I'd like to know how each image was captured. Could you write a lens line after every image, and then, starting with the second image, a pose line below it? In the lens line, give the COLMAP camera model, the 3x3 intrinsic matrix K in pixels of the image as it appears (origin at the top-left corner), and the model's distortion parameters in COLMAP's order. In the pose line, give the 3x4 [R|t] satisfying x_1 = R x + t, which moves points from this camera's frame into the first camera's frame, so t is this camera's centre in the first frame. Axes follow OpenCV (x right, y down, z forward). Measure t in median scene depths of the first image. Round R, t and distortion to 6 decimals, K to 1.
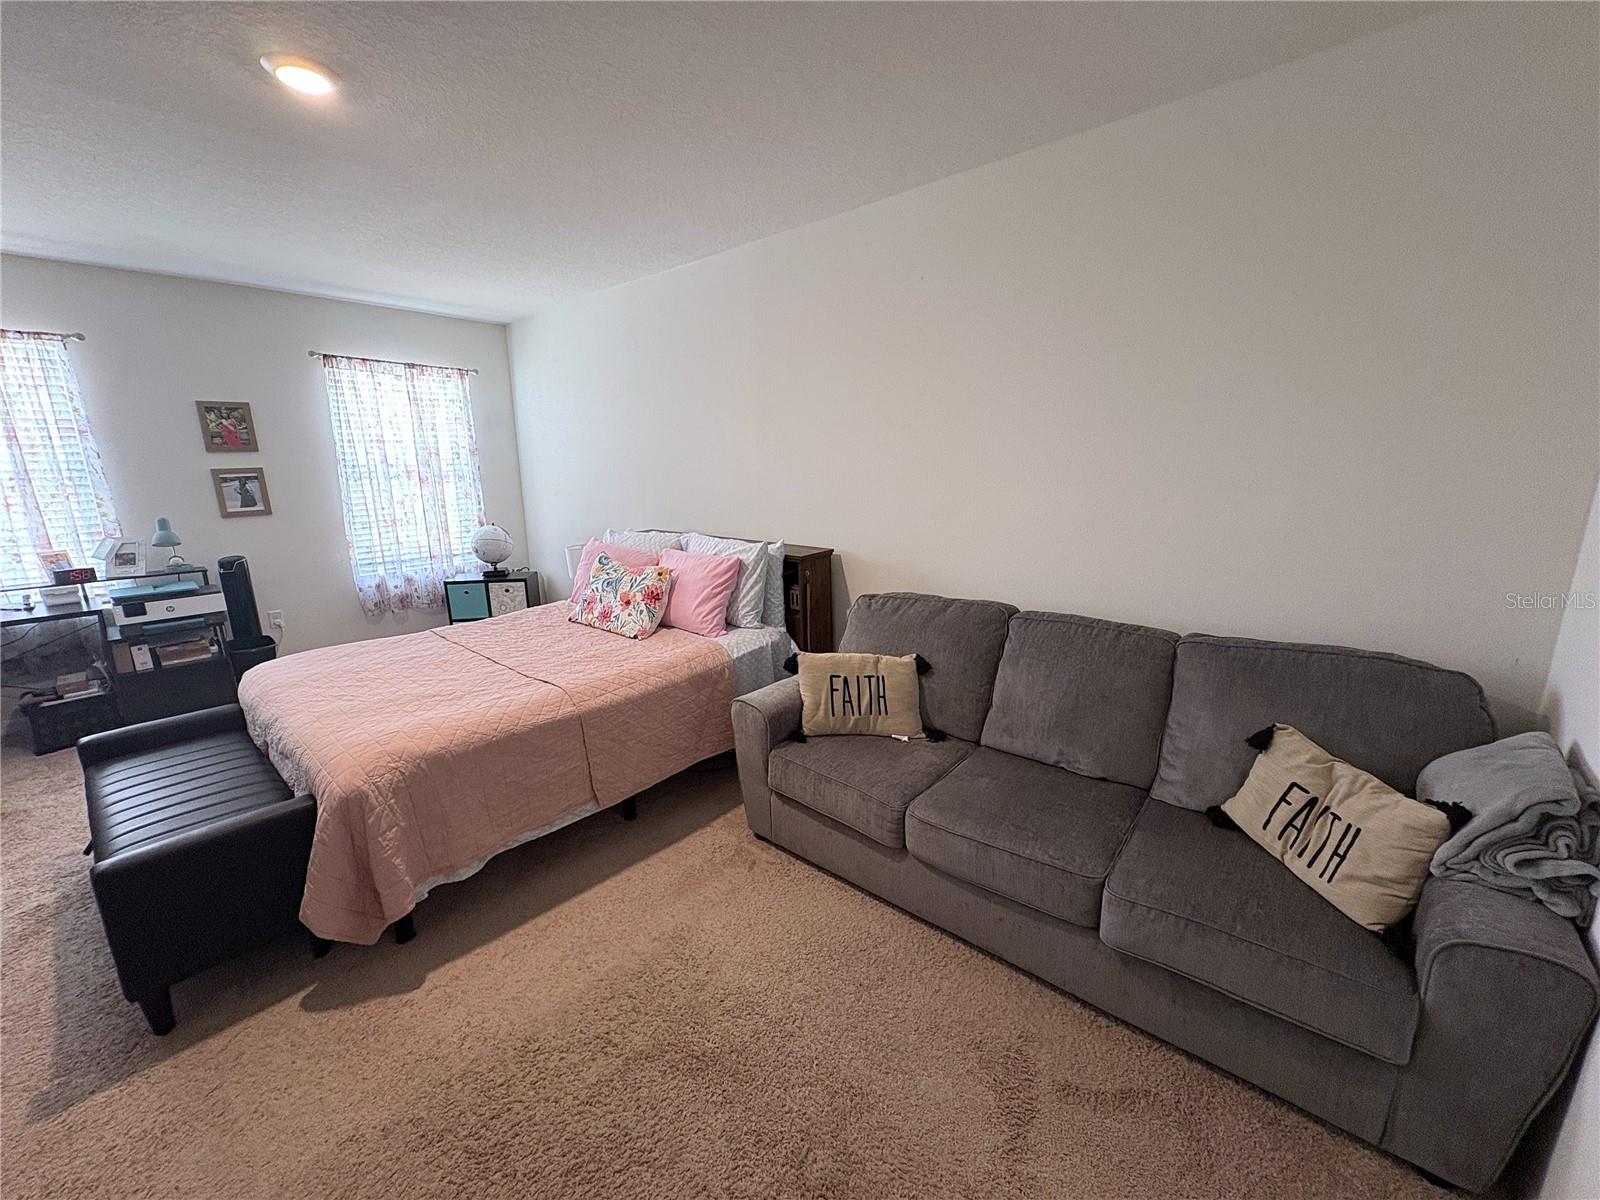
lens RADIAL K [[627.1, 0, 801.6], [0, 627.1, 601.3], [0, 0, 1]] dist [0.001309, 0.000043]
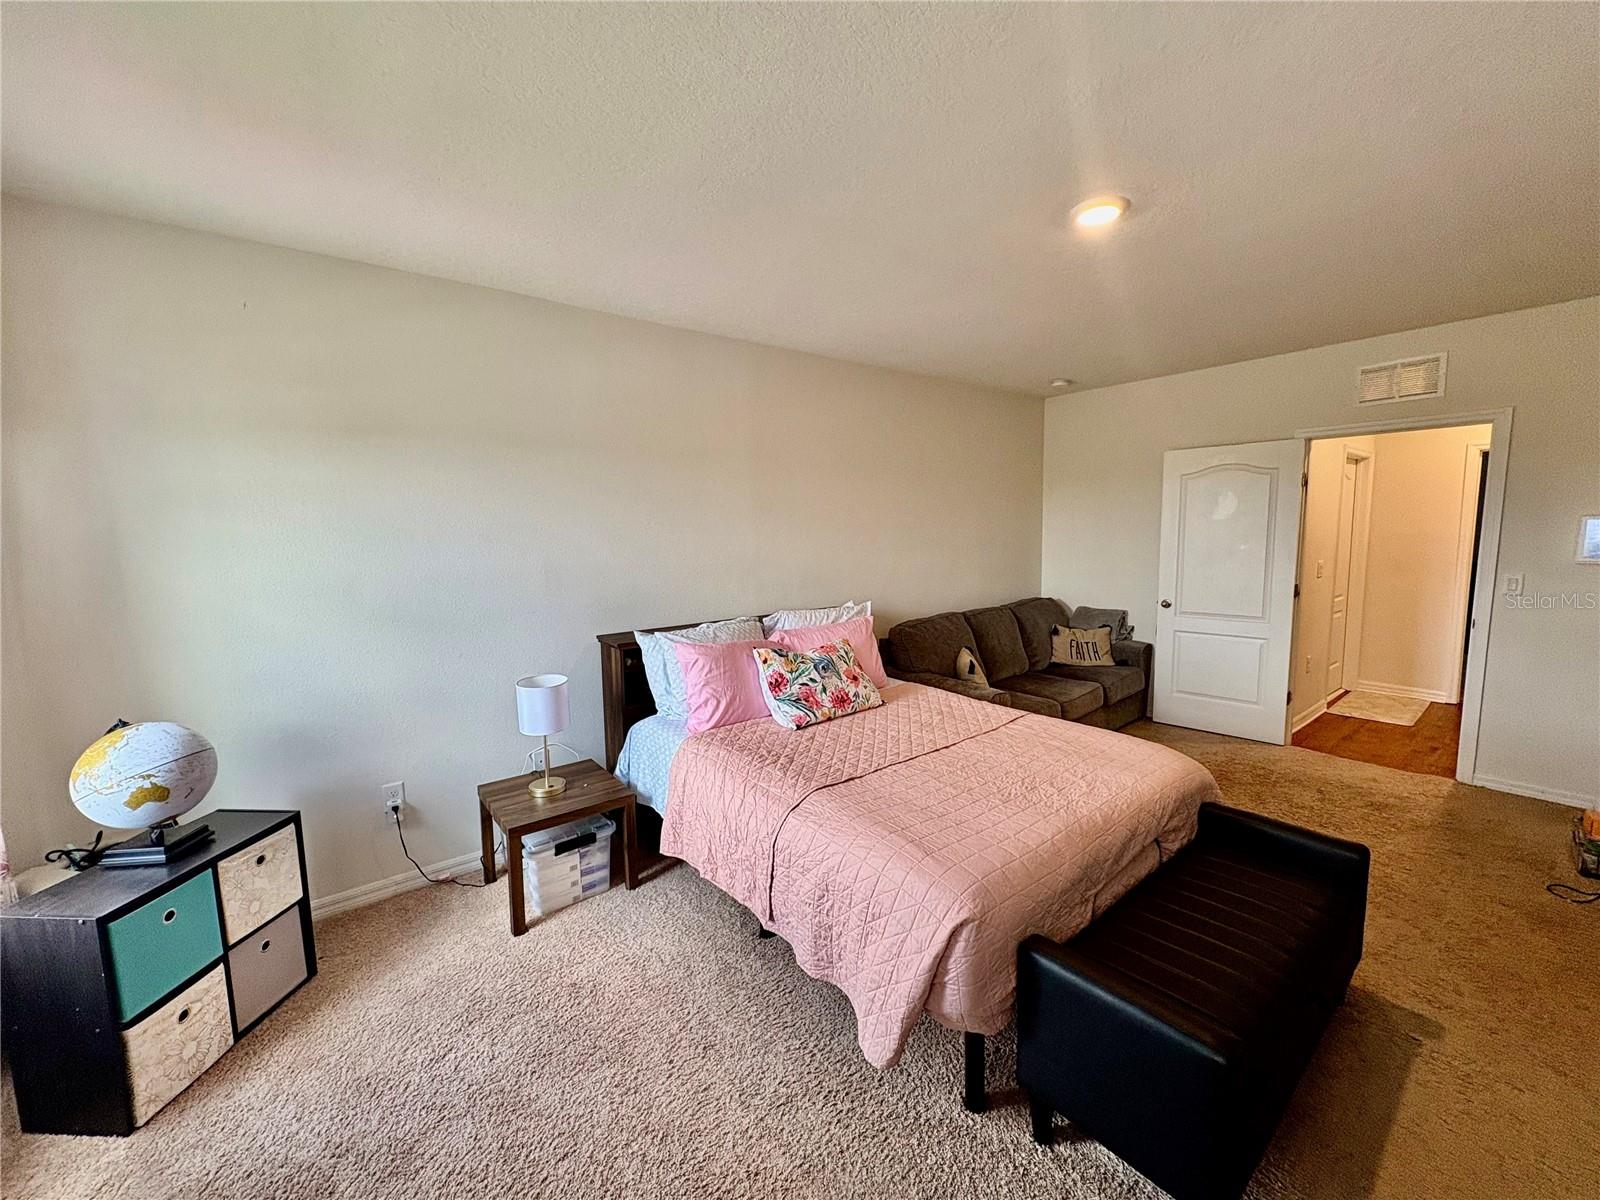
lens RADIAL K [[627.1, 0, 799.0], [0, 627.1, 598.6], [0, 0, 1]] dist [0.001309, 0.000043]
pose [[0.180758, -0.101057, 0.978322, -1.244617], [0.231638, 0.971101, 0.057513, -0.197060], [-0.955861, 0.216220, 0.198943, 0.850408]]
